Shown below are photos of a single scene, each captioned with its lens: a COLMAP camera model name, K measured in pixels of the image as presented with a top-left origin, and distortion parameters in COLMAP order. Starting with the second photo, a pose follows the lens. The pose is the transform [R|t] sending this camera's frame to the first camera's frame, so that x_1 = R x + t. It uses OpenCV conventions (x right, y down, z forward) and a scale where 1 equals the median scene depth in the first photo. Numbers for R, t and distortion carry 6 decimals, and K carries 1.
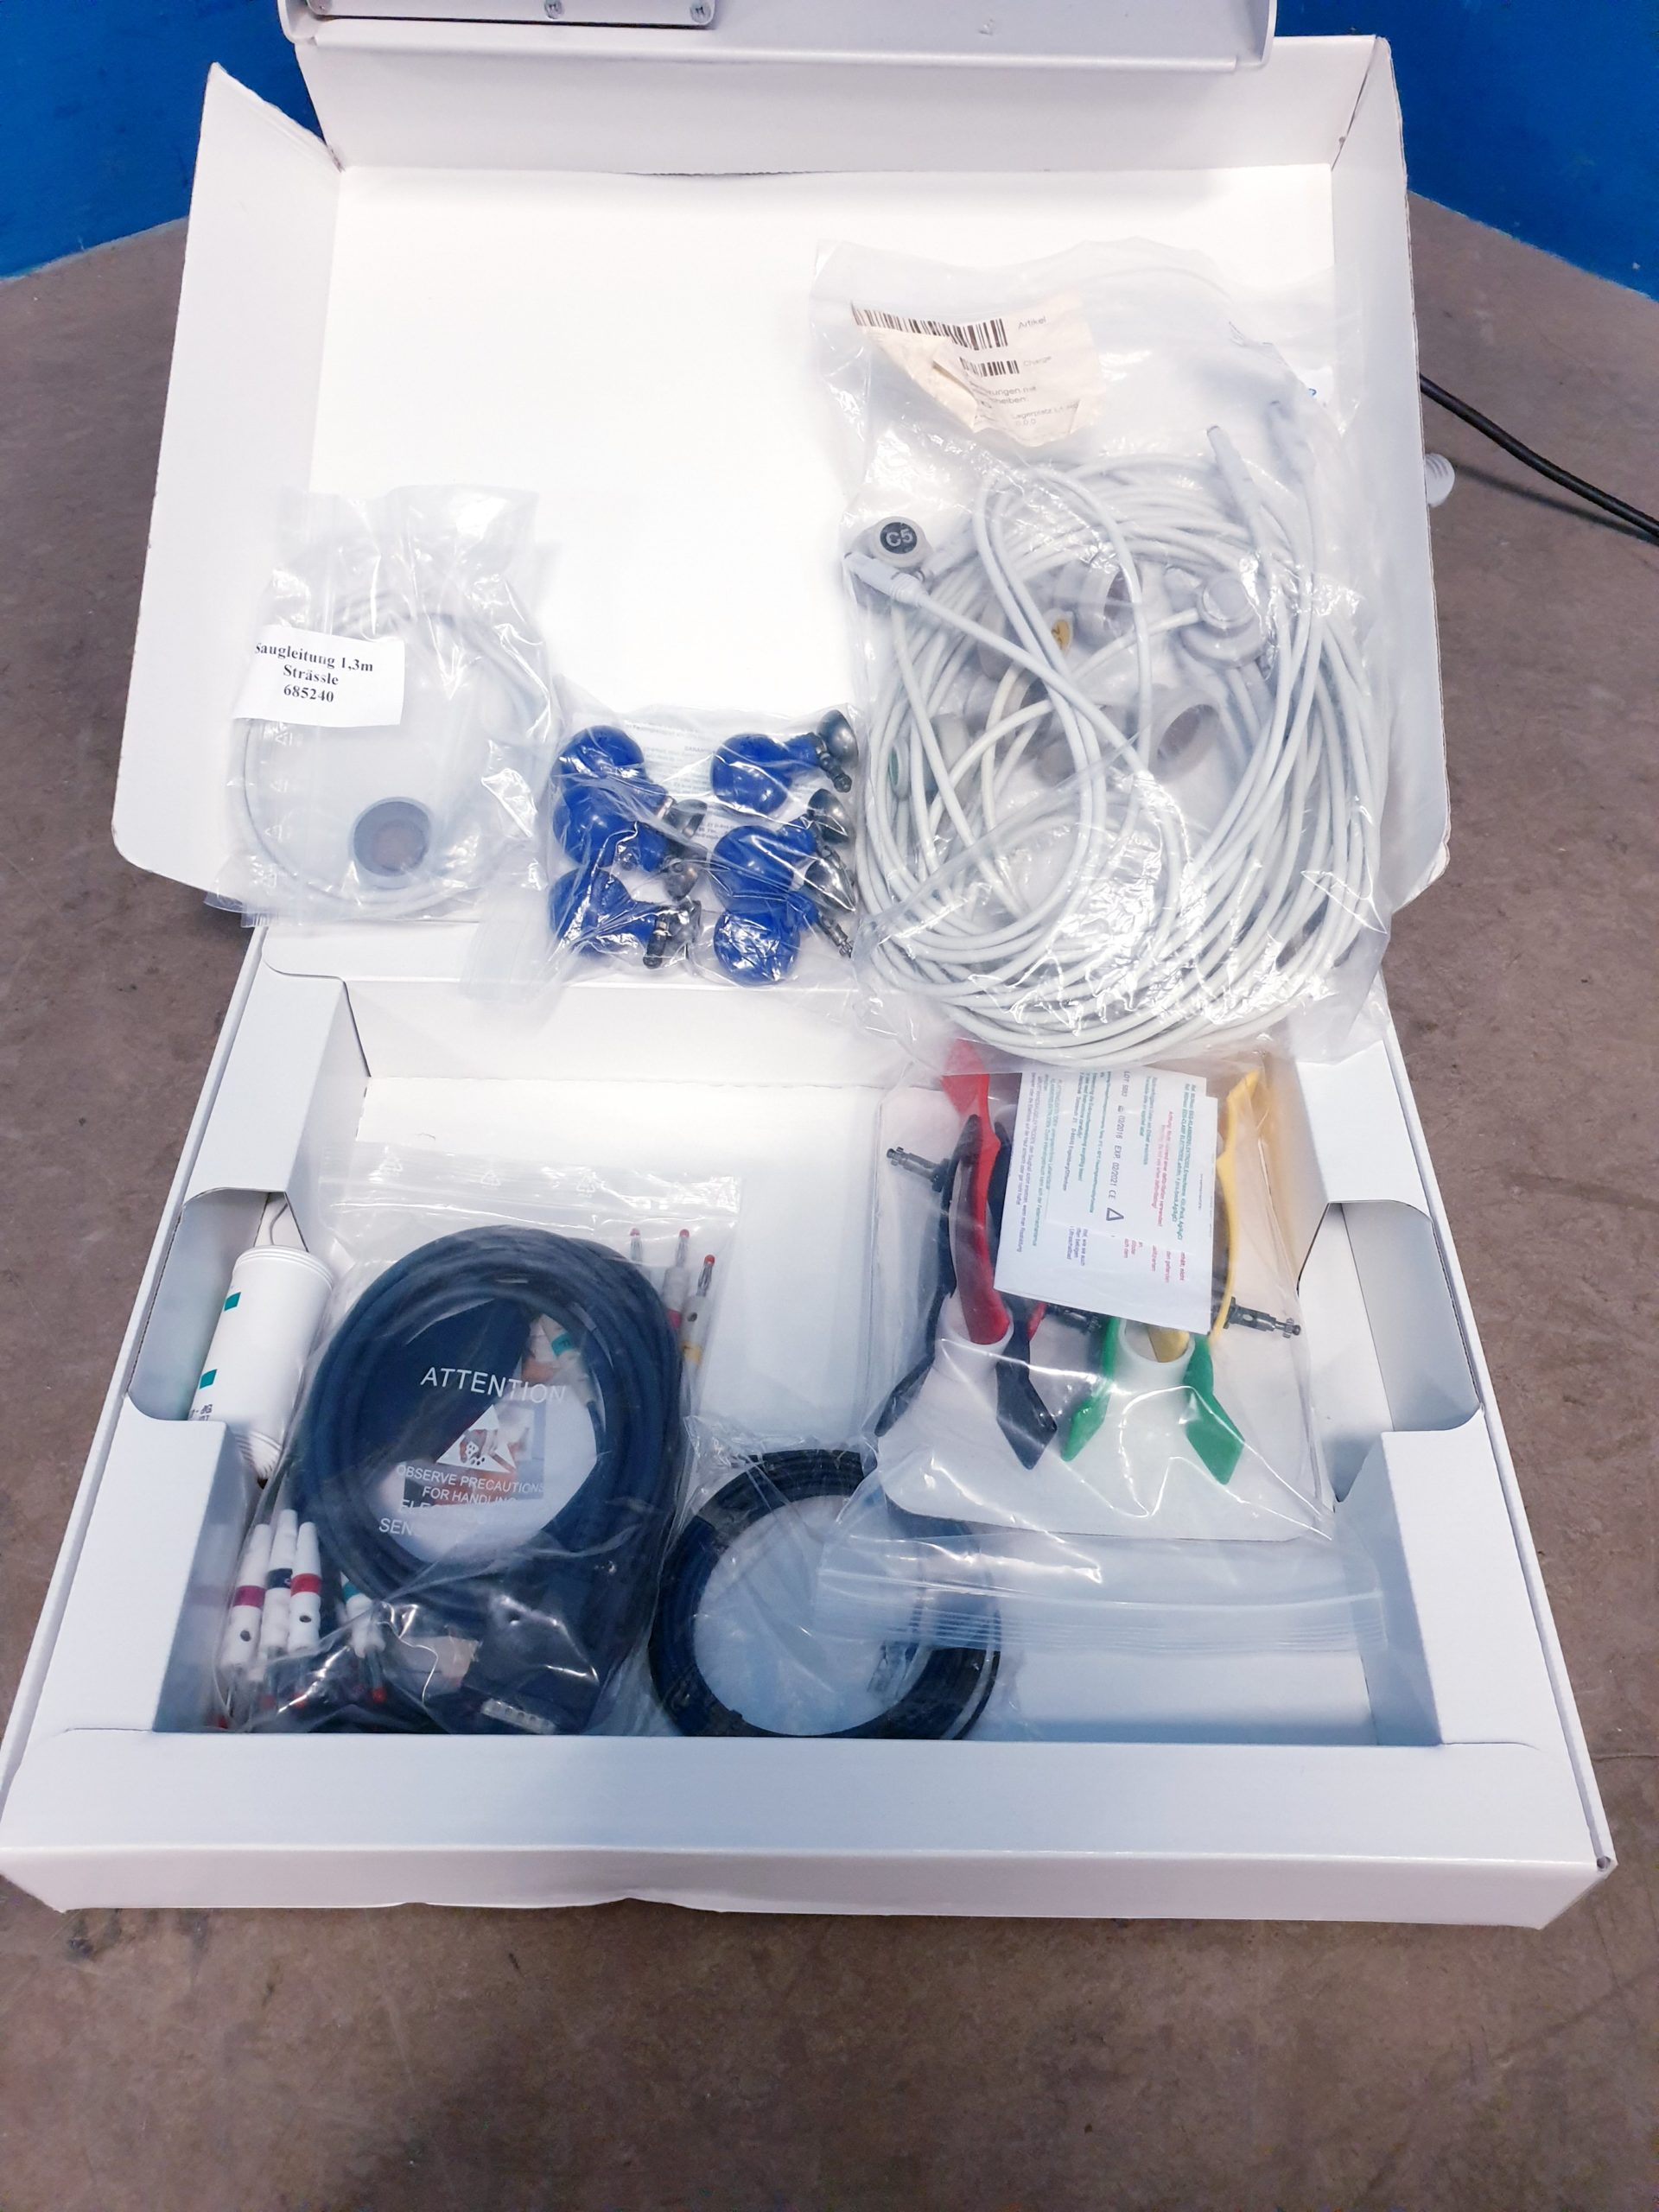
lens RADIAL K [[1741.8, 0, 829.5], [0, 1741.8, 1106.0], [0, 0, 1]] dist [-0.021177, 0.085094]
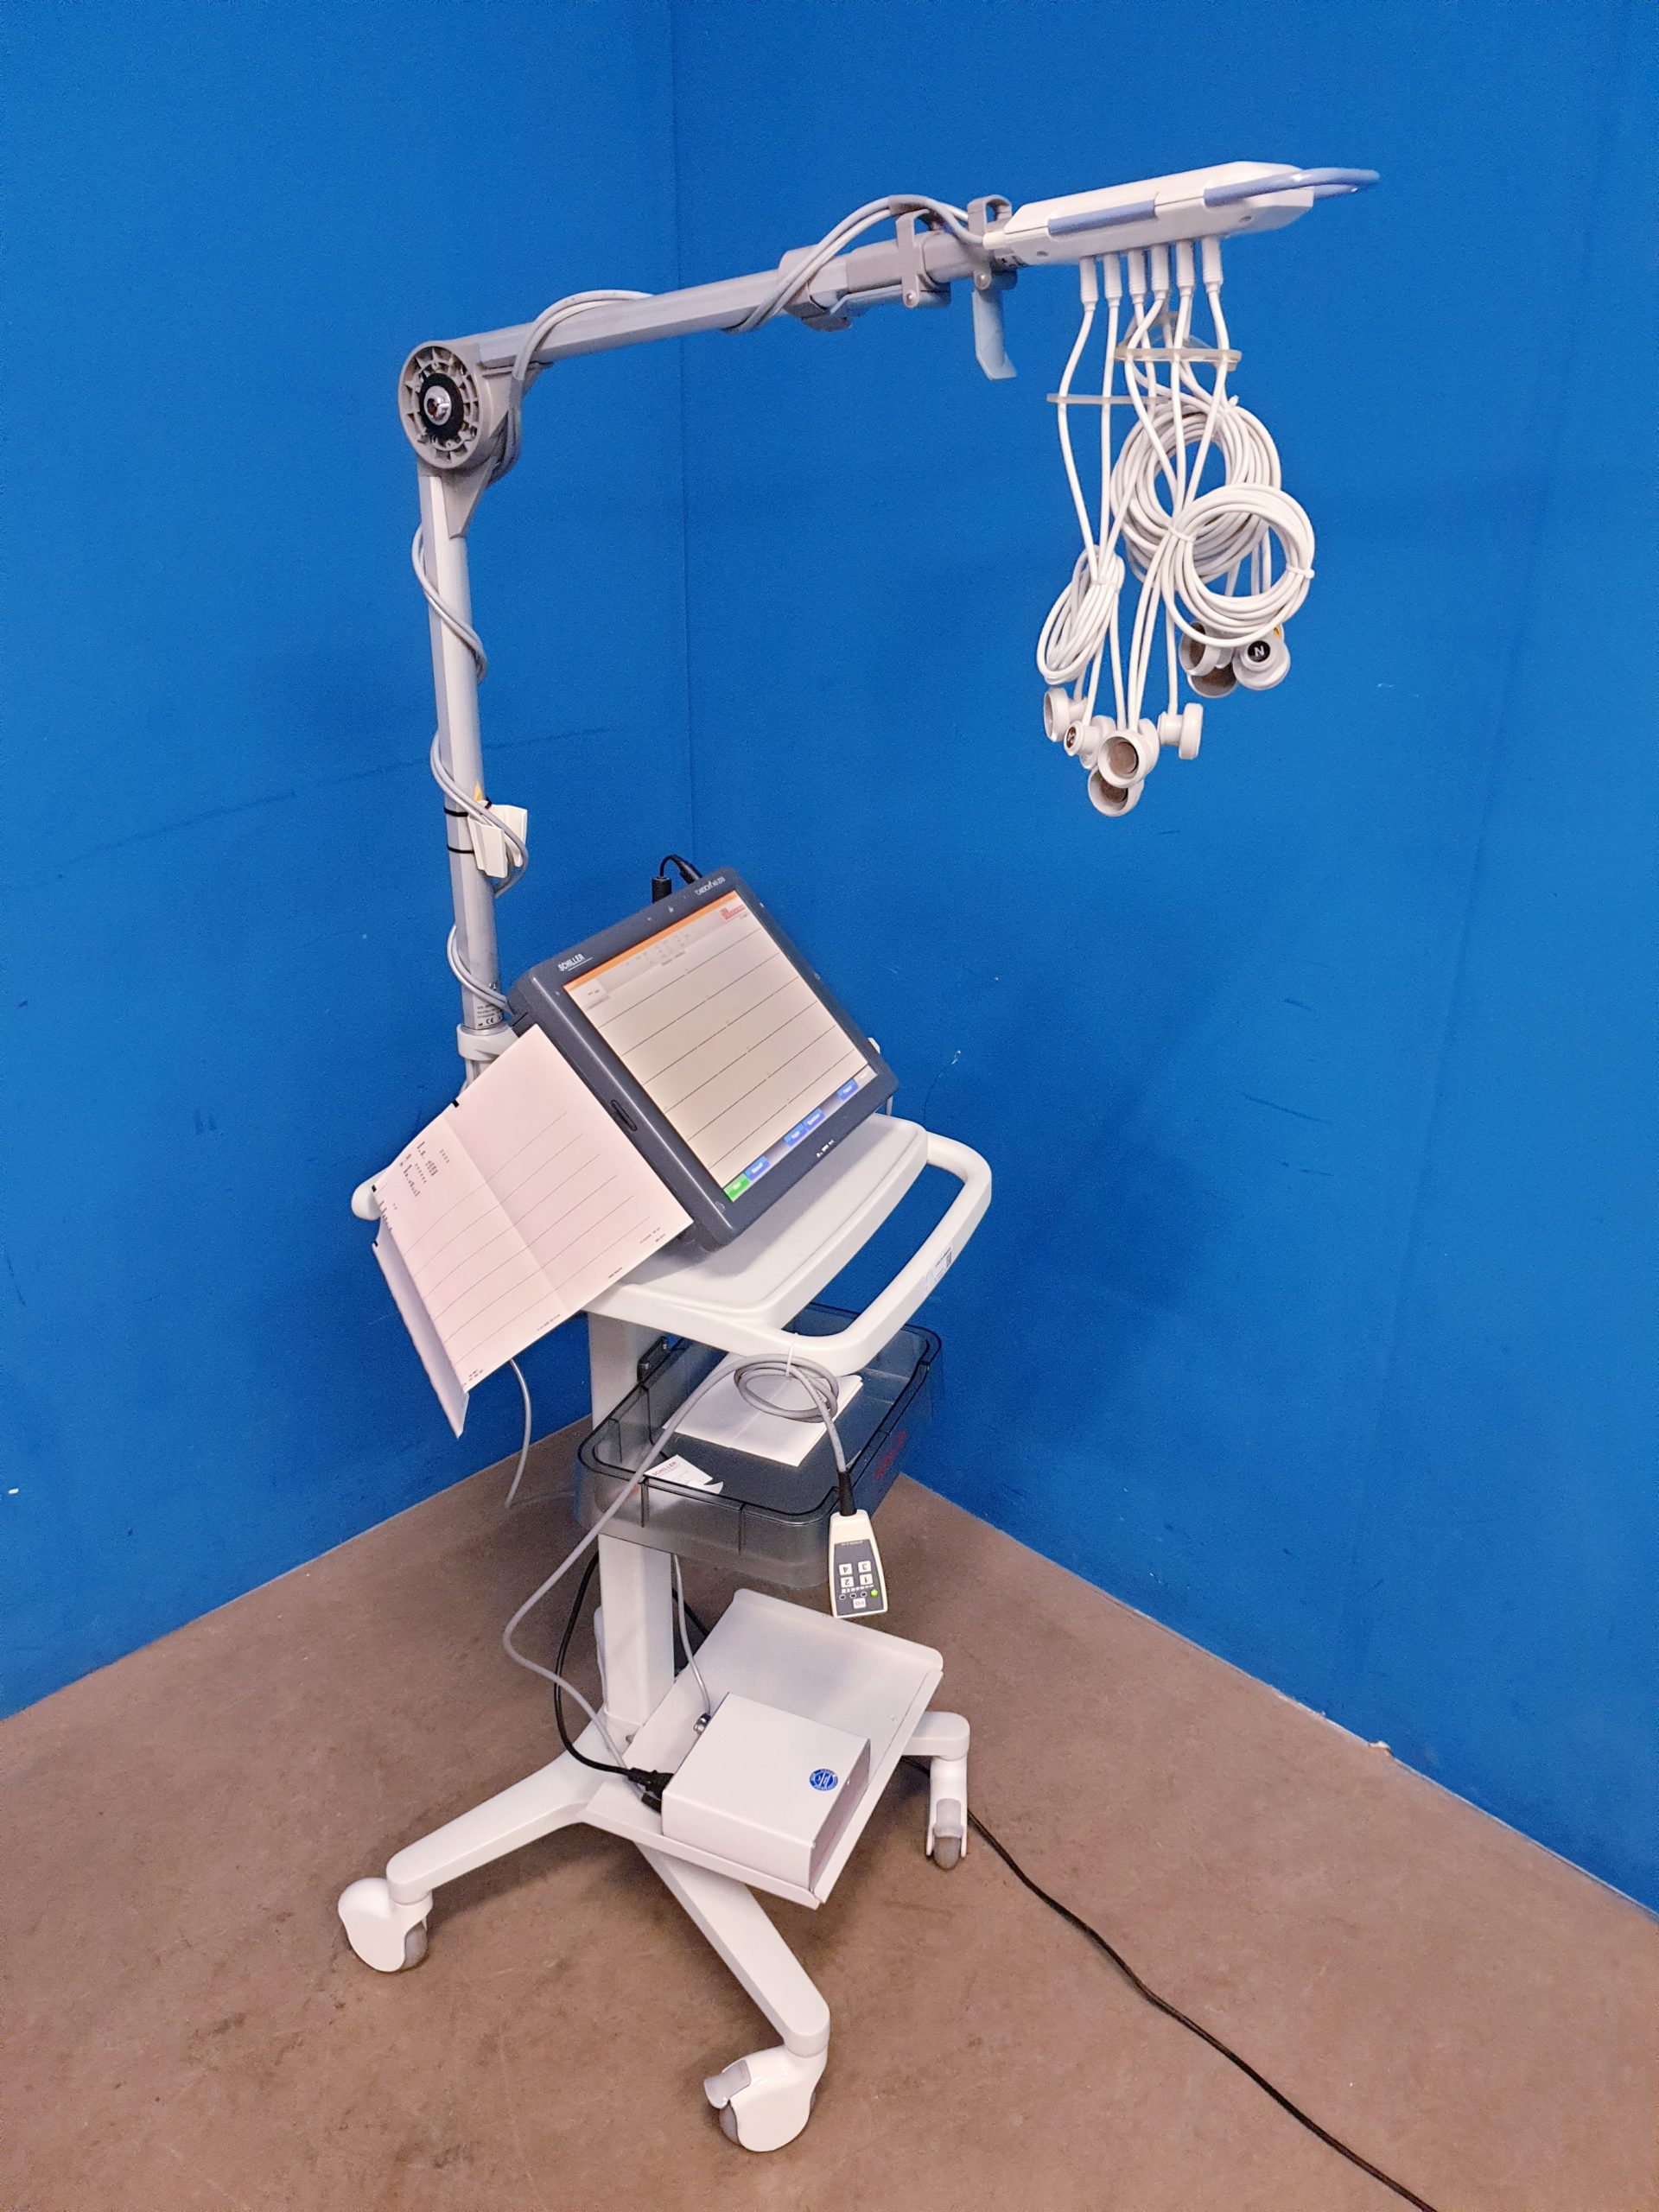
lens RADIAL K [[1741.8, 0, 829.5], [0, 1741.8, 1106.0], [0, 0, 1]] dist [-0.021177, 0.085094]
pose [[0.996274, -0.039383, 0.076724, 0.125675], [0.071035, 0.879216, -0.471098, 0.246949], [-0.048904, 0.474793, 0.878738, -2.353342]]
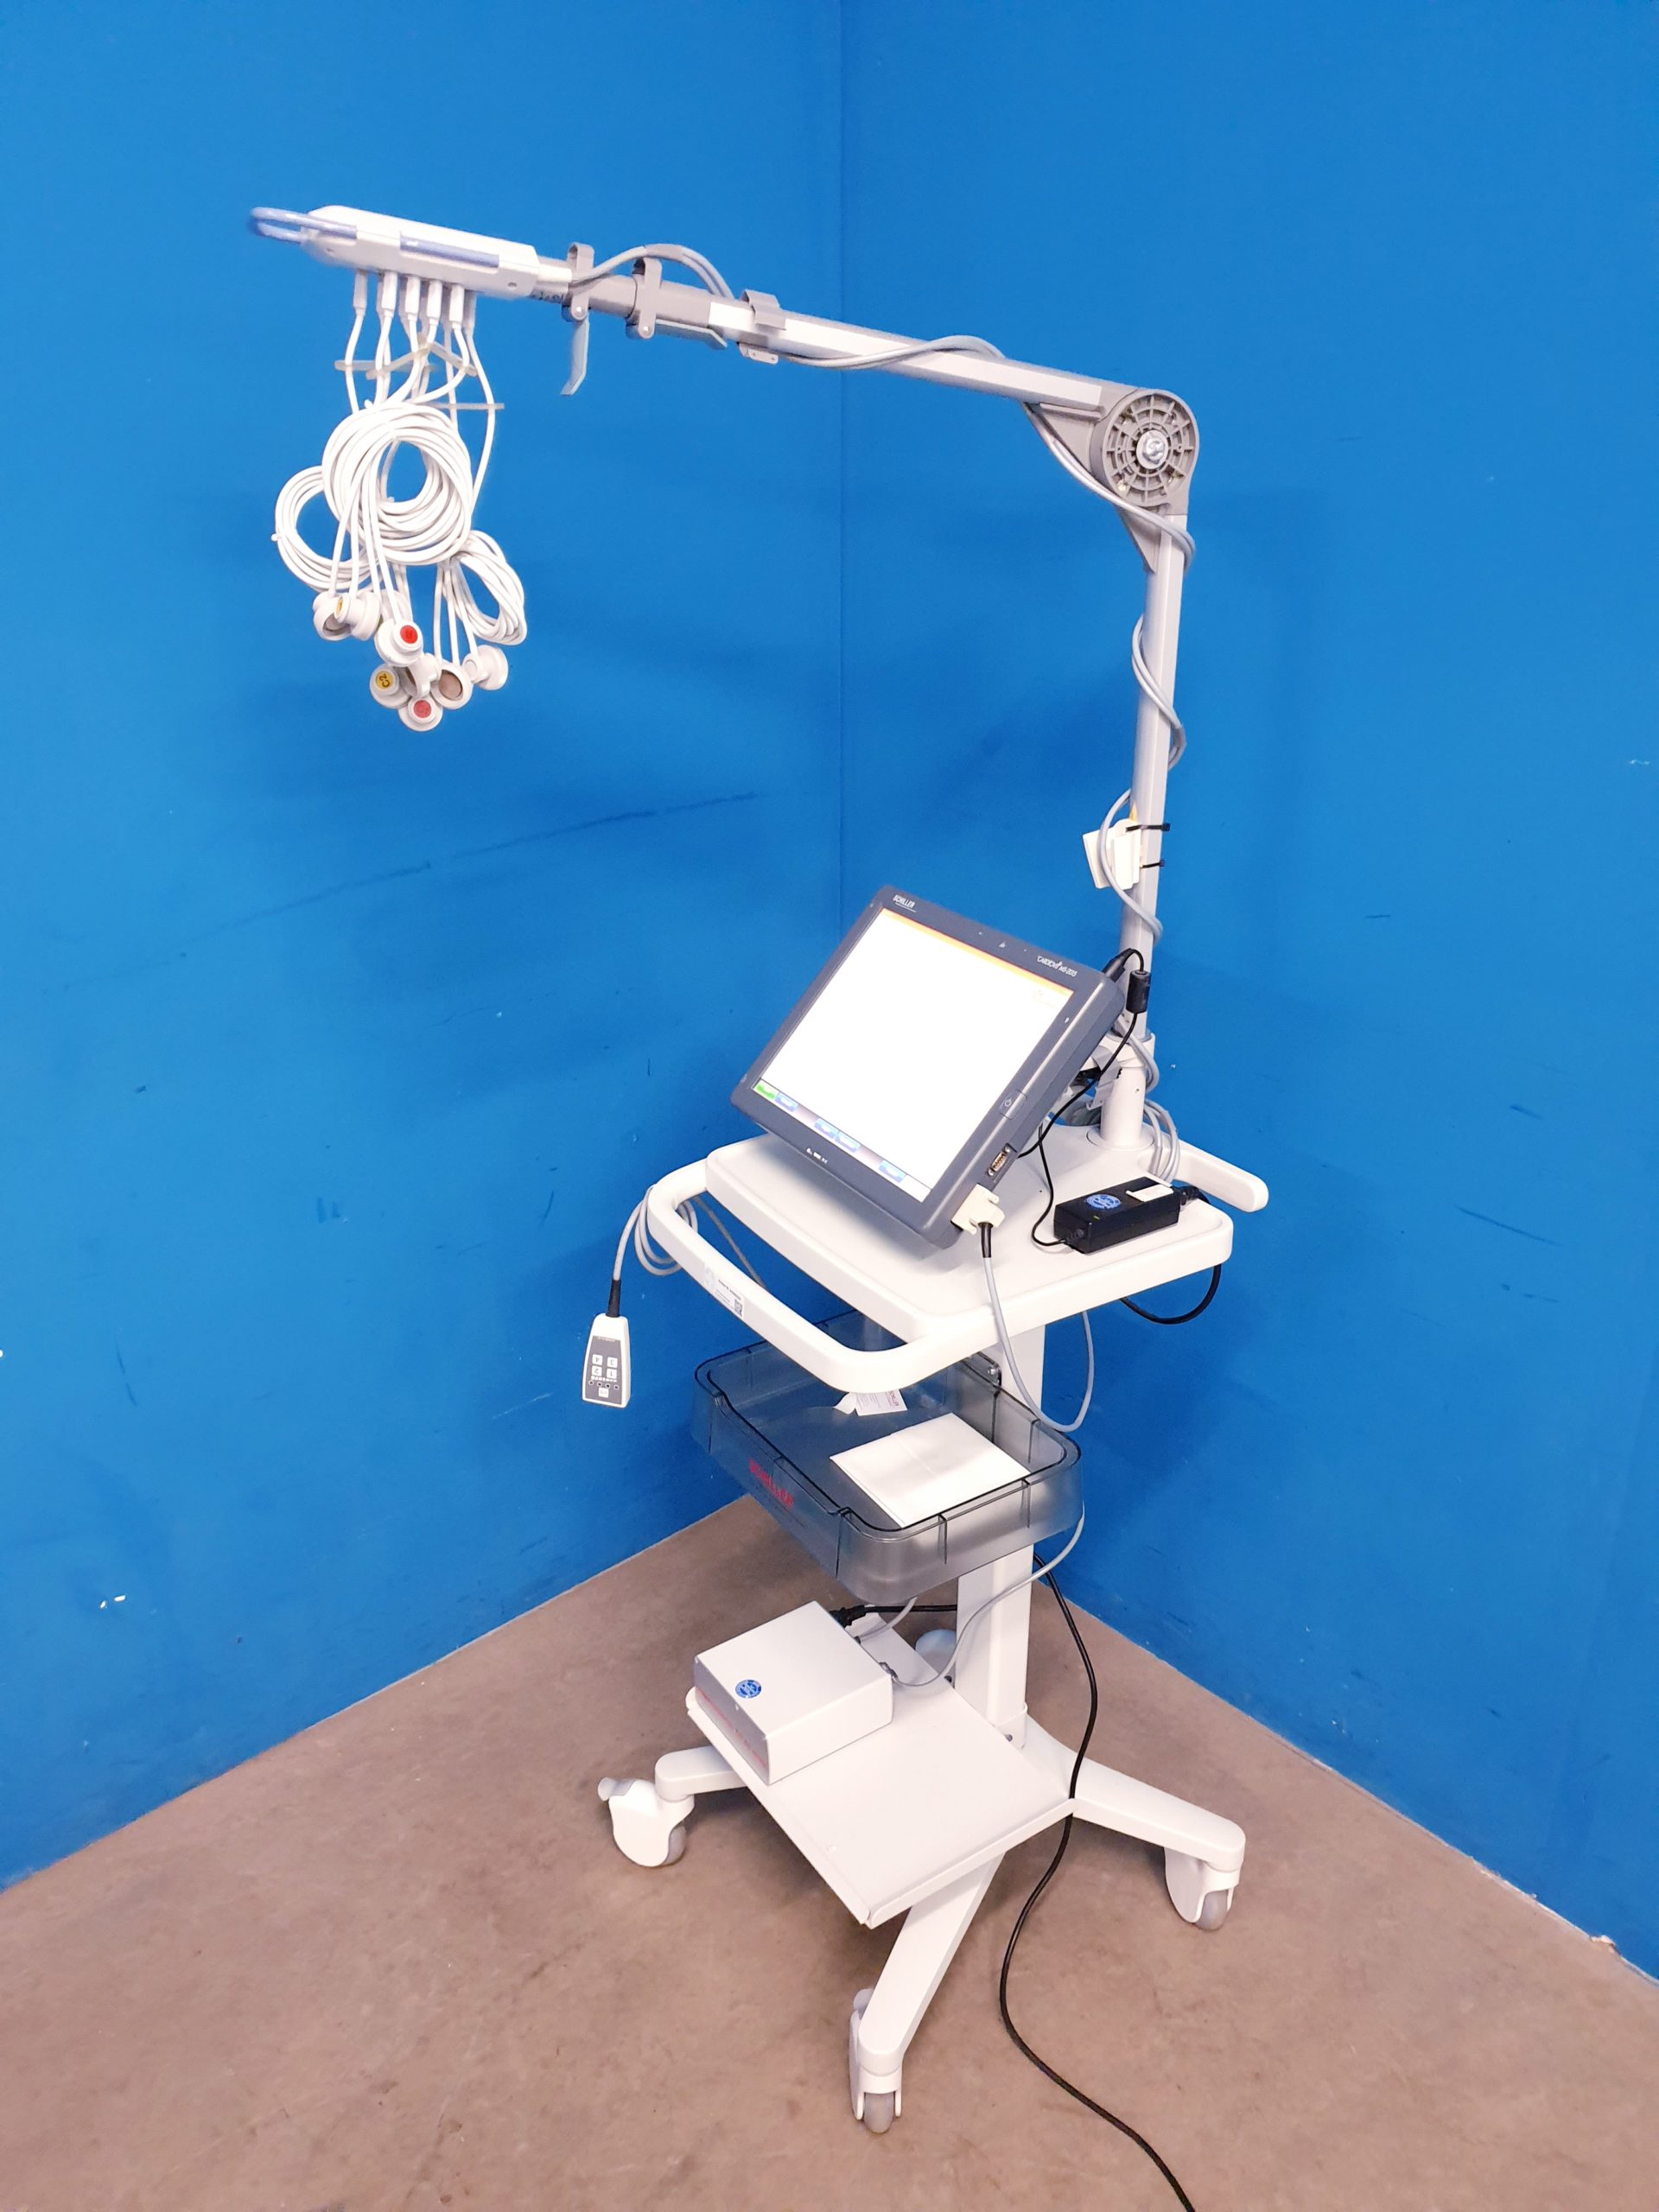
lens RADIAL K [[1741.8, 0, 829.5], [0, 1741.8, 1106.0], [0, 0, 1]] dist [-0.021177, 0.085094]
pose [[0.999687, -0.022756, 0.010401, 0.070475], [0.024939, 0.872682, -0.487651, 0.001571], [0.002021, 0.487758, 0.872977, -2.176303]]
